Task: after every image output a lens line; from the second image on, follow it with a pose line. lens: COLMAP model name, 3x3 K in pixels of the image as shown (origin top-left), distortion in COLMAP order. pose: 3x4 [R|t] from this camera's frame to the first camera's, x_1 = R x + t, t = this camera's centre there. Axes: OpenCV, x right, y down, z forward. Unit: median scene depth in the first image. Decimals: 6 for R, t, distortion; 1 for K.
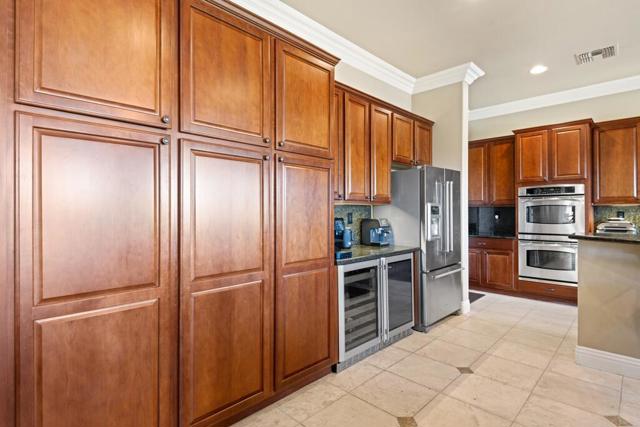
lens RADIAL K [[328.6, 0, 318.2], [0, 328.6, 211.2], [0, 0, 1]] dist [0.000425, -0.000614]
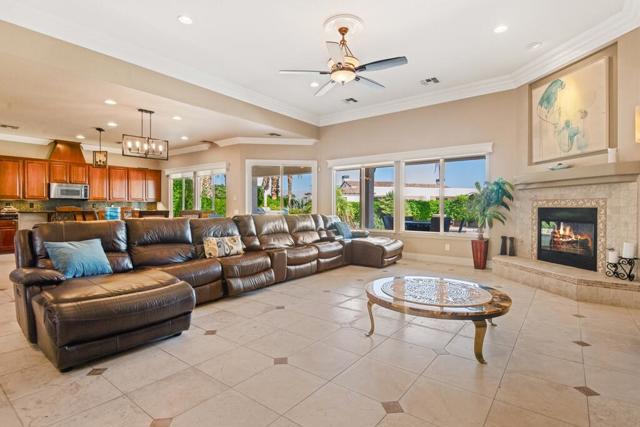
lens RADIAL K [[317.2, 0, 321.0], [0, 317.2, 211.5], [0, 0, 1]] dist [-0.006370, -0.005882]
pose [[-0.124085, -0.009544, 0.992226, -1.158515], [-0.008339, 0.999928, 0.008576, 0.020126], [-0.992237, -0.007210, -0.124156, -0.602019]]
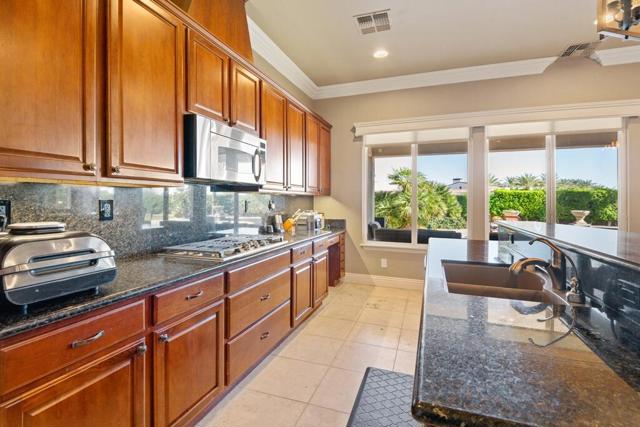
lens RADIAL K [[307.2, 0, 314.0], [0, 307.2, 210.8], [0, 0, 1]] dist [0.002976, -0.000240]
pose [[-0.395587, -0.021591, 0.918175, 0.535789], [-0.009338, 0.999767, 0.019486, 0.013045], [-0.918381, -0.000866, -0.395696, 0.891738]]
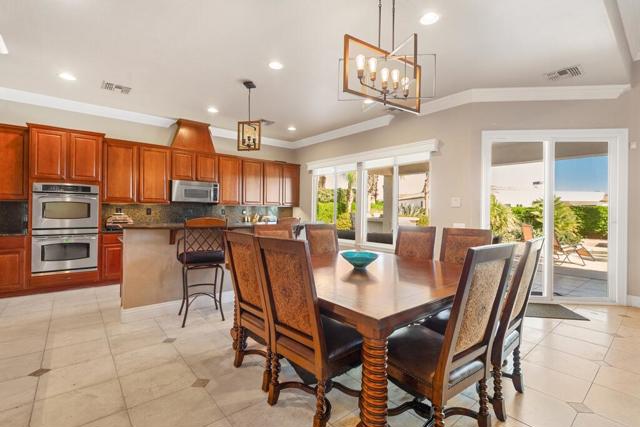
lens RADIAL K [[292.0, 0, 321.8], [0, 292.0, 211.5], [0, 0, 1]] dist [0.003987, -0.000946]
pose [[0.098492, 0.000876, 0.995137, -0.194748], [-0.016833, 0.999858, 0.000785, -0.001170], [-0.994995, -0.016829, 0.098493, 0.060553]]
